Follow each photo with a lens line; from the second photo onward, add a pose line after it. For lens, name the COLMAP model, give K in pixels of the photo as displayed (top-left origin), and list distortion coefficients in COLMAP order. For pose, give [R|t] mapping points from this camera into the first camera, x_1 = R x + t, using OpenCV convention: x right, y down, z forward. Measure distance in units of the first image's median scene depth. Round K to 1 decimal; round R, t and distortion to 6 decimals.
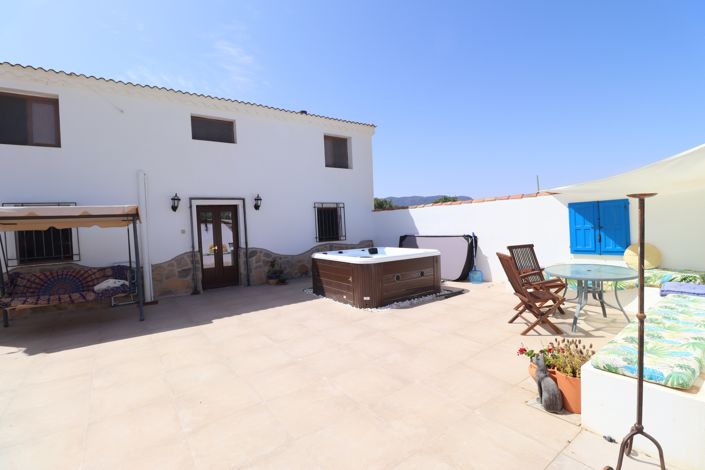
lens RADIAL K [[326.4, 0, 355.8], [0, 326.4, 231.1], [0, 0, 1]] dist [0.003237, -0.014064]
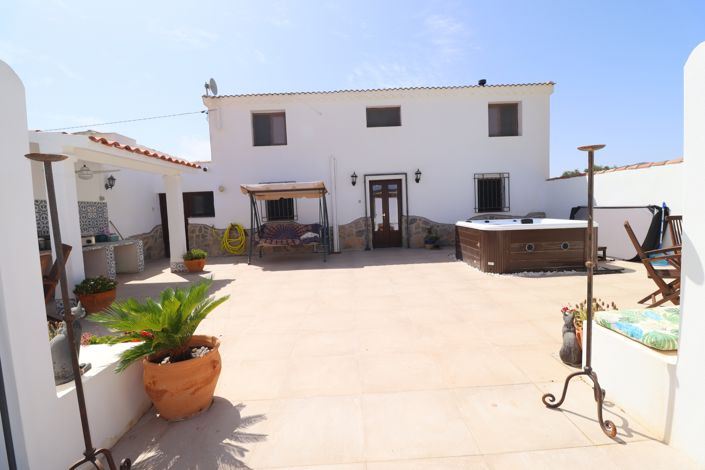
lens RADIAL K [[326.4, 0, 355.8], [0, 326.4, 231.1], [0, 0, 1]] dist [0.003237, -0.014064]
pose [[0.820922, 0.051353, -0.568727, 0.198752], [-0.007249, 0.996805, 0.079543, 0.016059], [0.570995, -0.061176, 0.818671, -0.074733]]
